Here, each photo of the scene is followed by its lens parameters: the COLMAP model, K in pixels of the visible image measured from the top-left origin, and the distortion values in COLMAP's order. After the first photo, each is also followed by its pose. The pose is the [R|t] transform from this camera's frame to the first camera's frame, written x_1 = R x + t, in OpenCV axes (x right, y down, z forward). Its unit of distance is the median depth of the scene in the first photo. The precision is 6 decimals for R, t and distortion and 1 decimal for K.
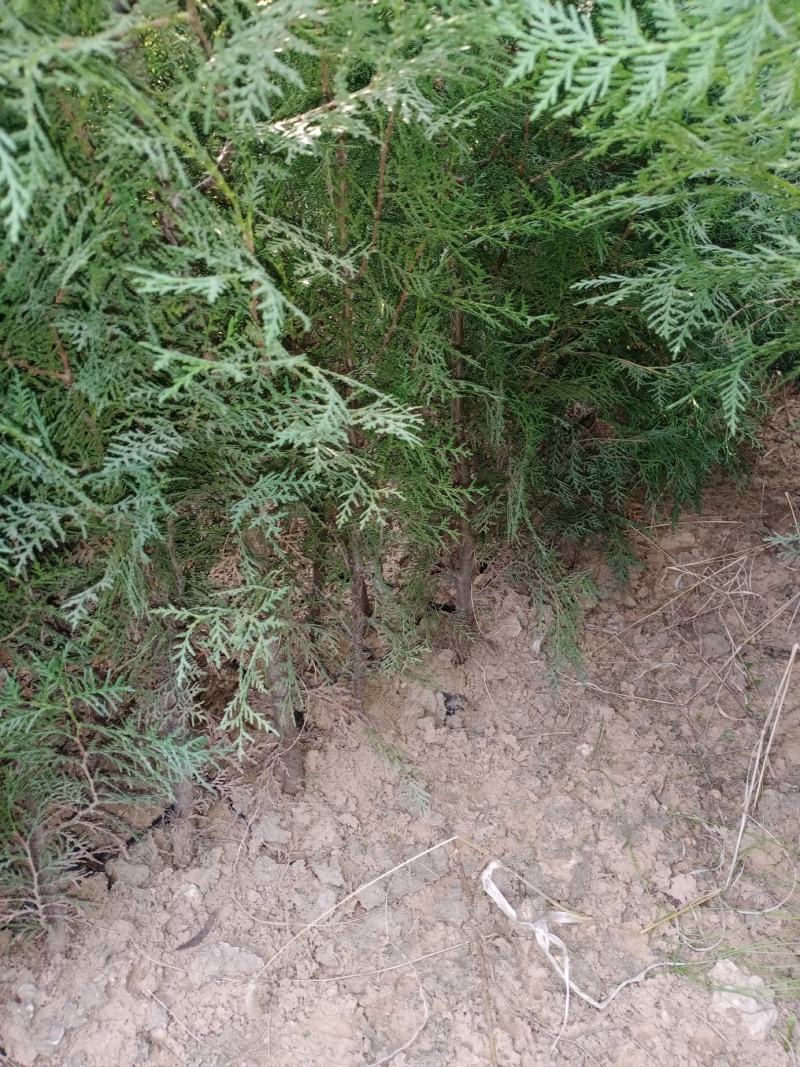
lens RADIAL K [[893.0, 0, 401.4], [0, 893.0, 527.3], [0, 0, 1]] dist [0.116477, -0.209531]
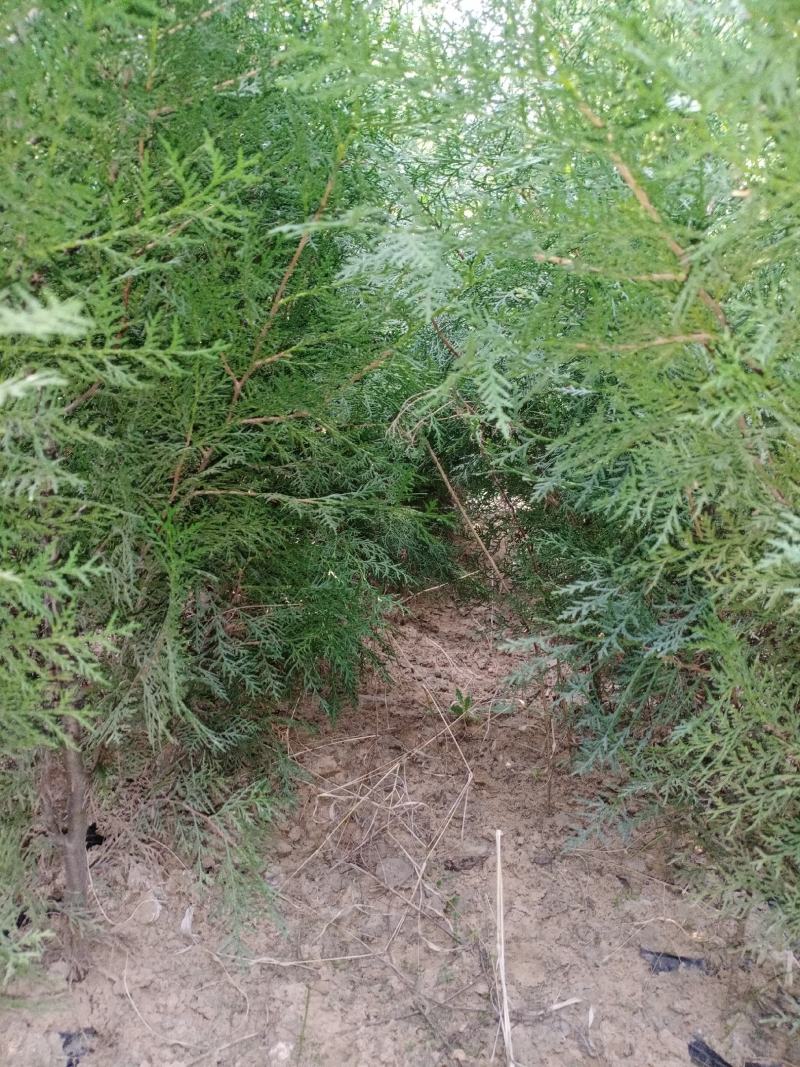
lens RADIAL K [[893.0, 0, 401.4], [0, 893.0, 527.3], [0, 0, 1]] dist [0.116477, -0.209531]
pose [[0.882203, -0.049920, 0.468215, -0.023819], [0.199170, 0.940591, -0.274990, 0.066598], [-0.426672, 0.335851, 0.839735, 0.202132]]
